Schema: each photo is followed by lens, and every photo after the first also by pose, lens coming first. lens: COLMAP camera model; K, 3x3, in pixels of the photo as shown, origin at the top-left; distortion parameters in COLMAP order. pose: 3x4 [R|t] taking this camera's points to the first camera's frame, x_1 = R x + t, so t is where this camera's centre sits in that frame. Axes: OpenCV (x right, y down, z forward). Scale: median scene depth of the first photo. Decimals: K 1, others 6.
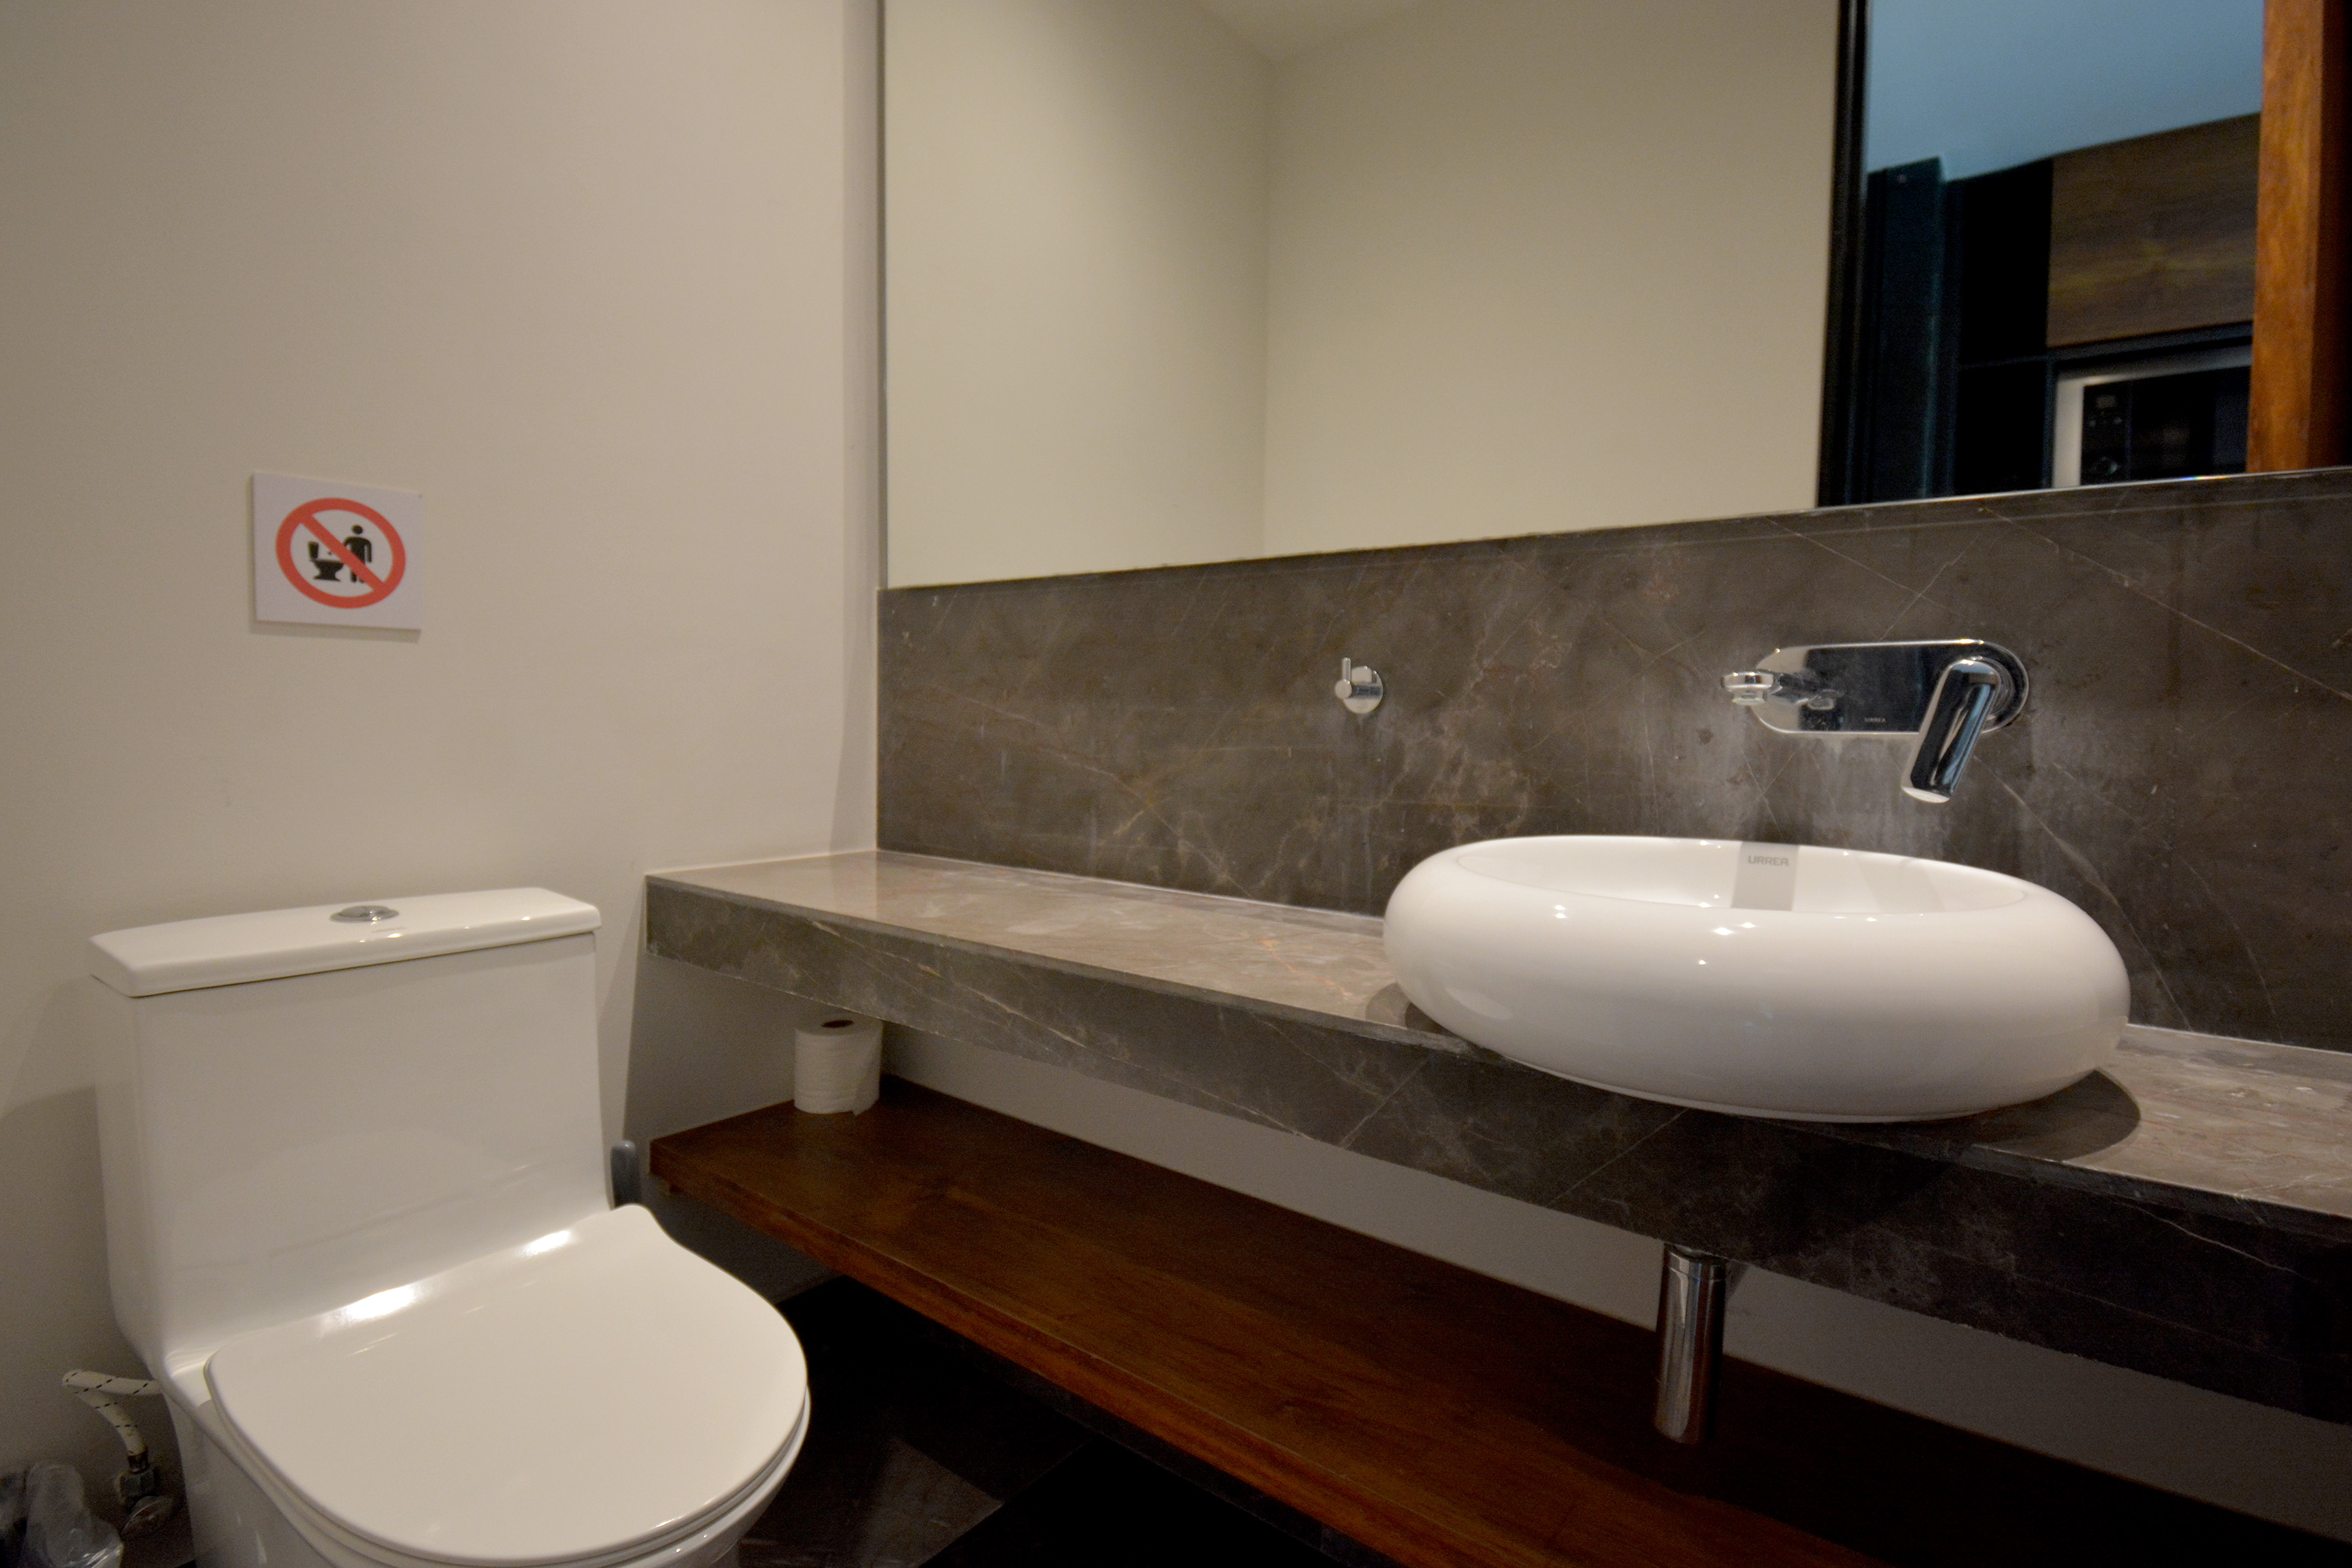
lens RADIAL K [[1099.2, 0, 1181.7], [0, 1099.2, 749.3], [0, 0, 1]] dist [0.025288, -0.031008]
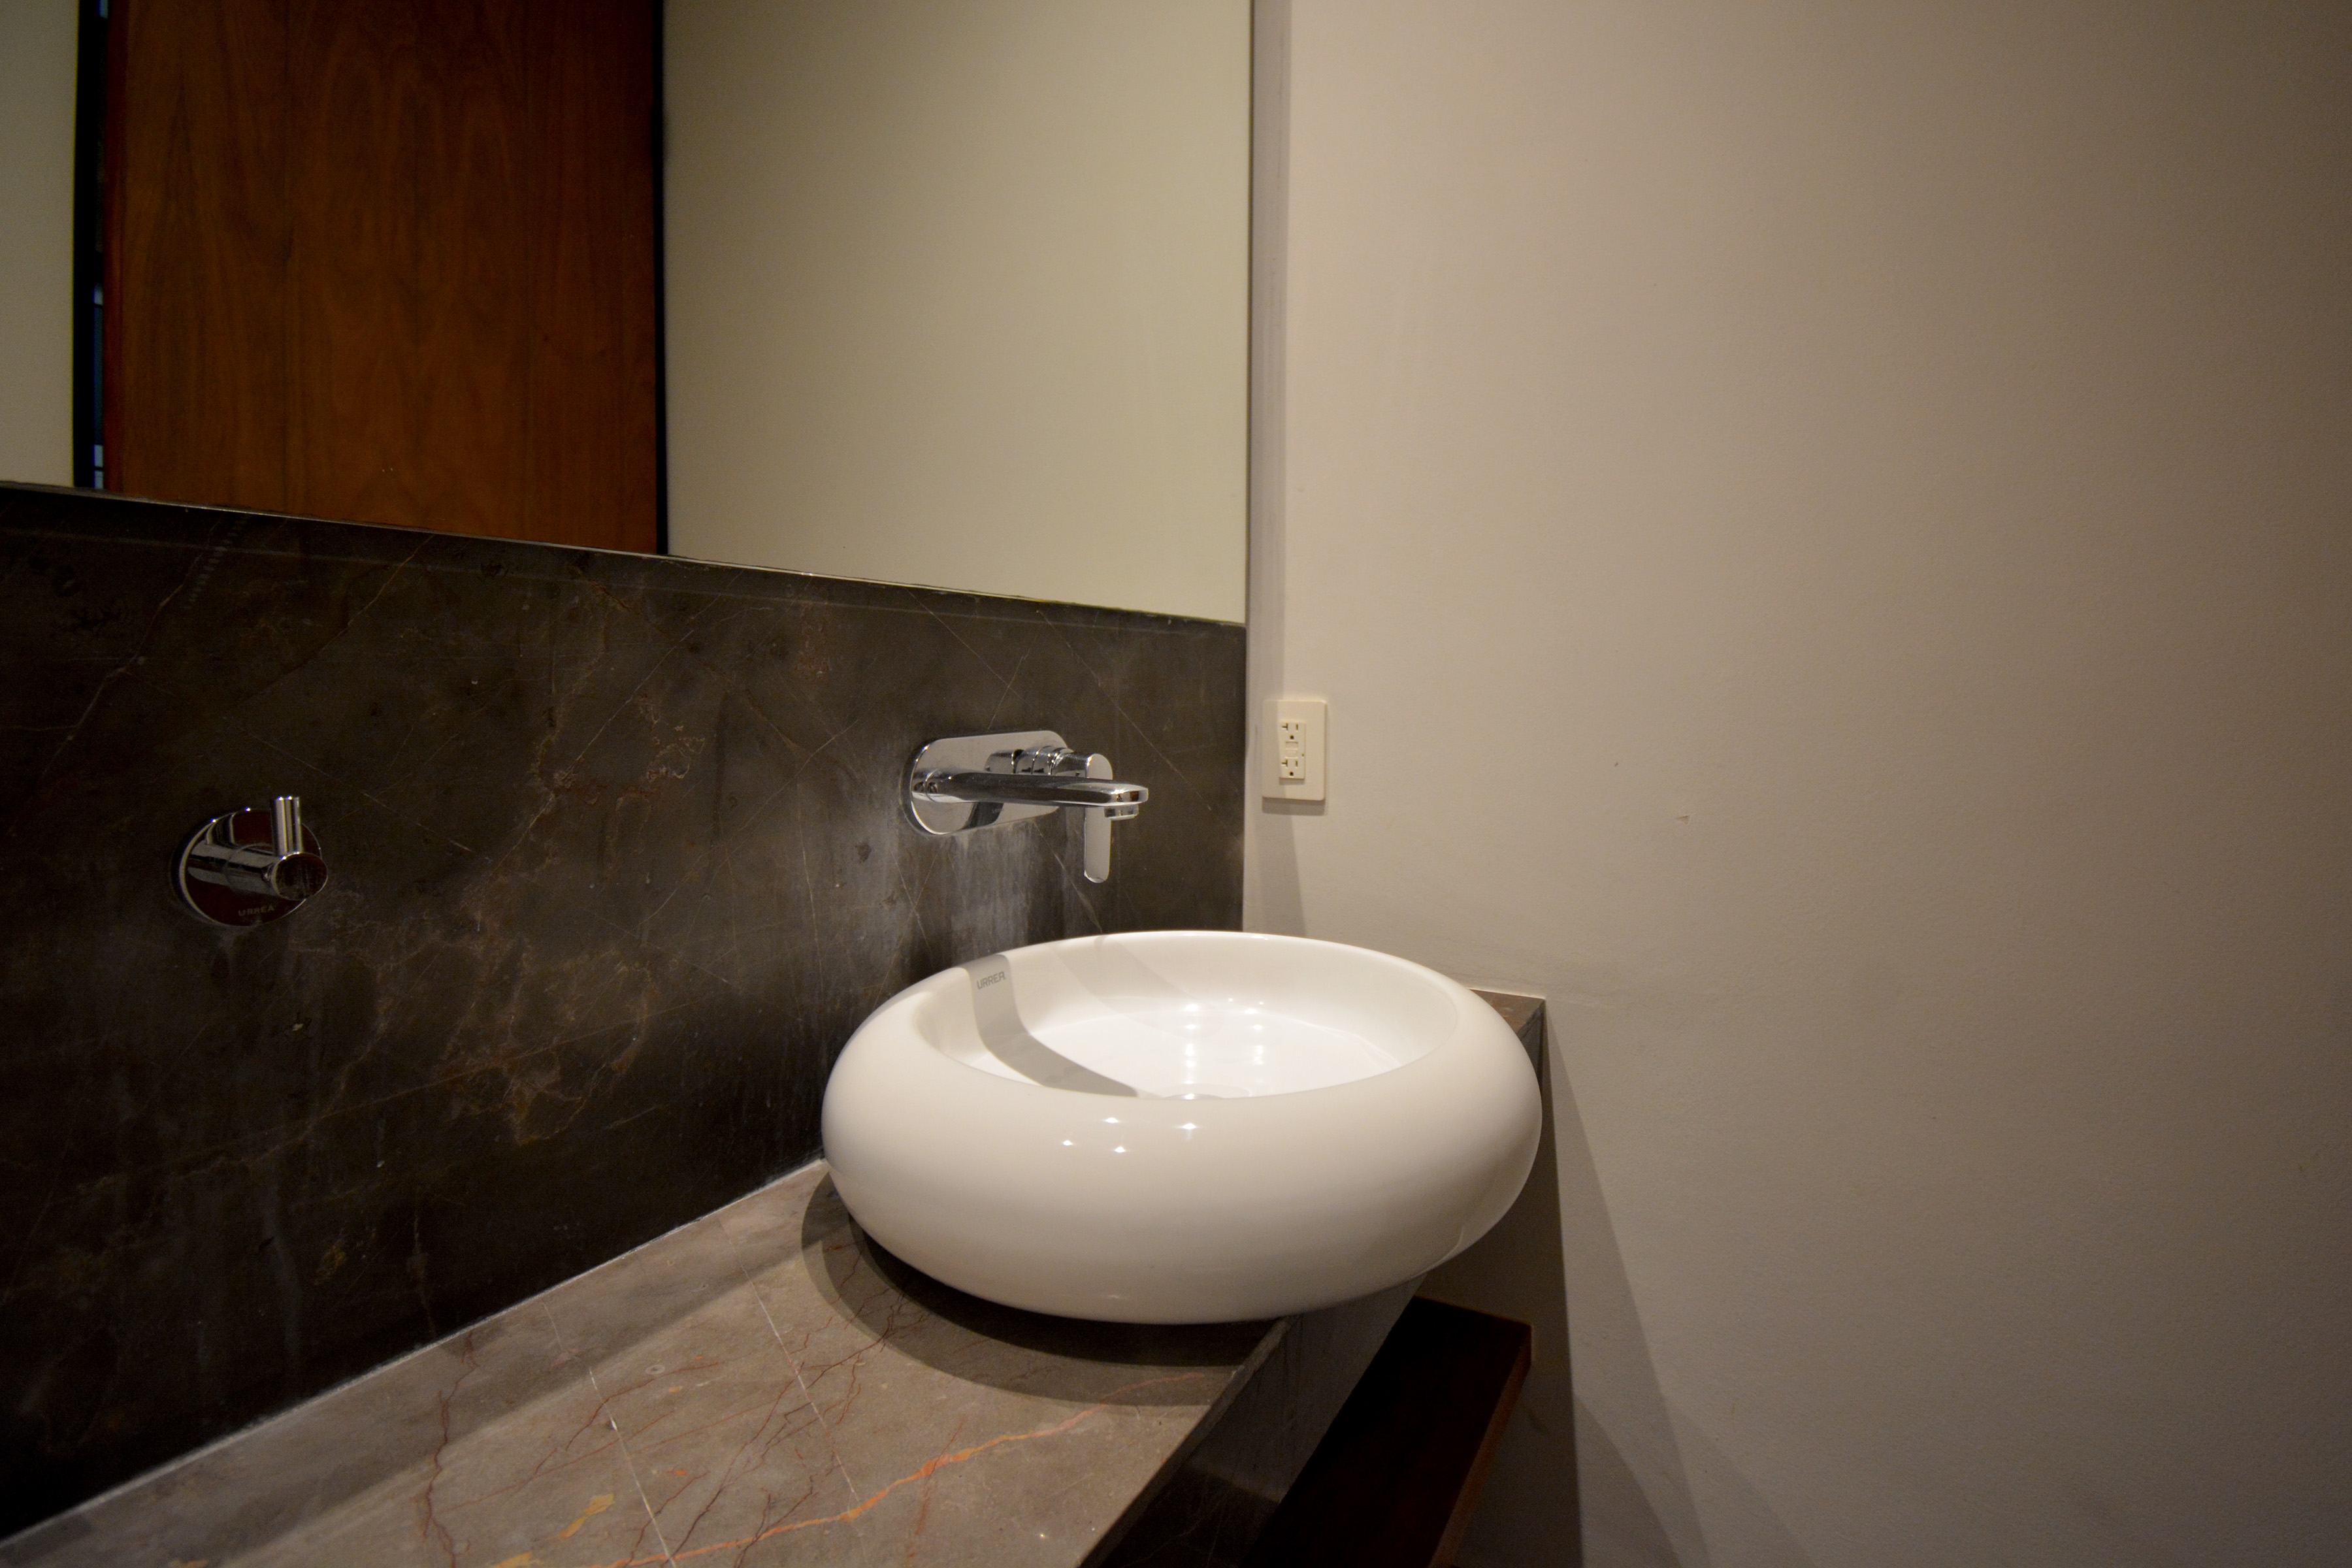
lens RADIAL K [[1099.2, 0, 1181.7], [0, 1099.2, 749.3], [0, 0, 1]] dist [0.025288, -0.031008]
pose [[-0.153614, -0.067014, 0.985856, -0.294569], [0.048686, 0.995973, 0.075287, -0.117996], [-0.986931, 0.059563, -0.149733, 0.786599]]
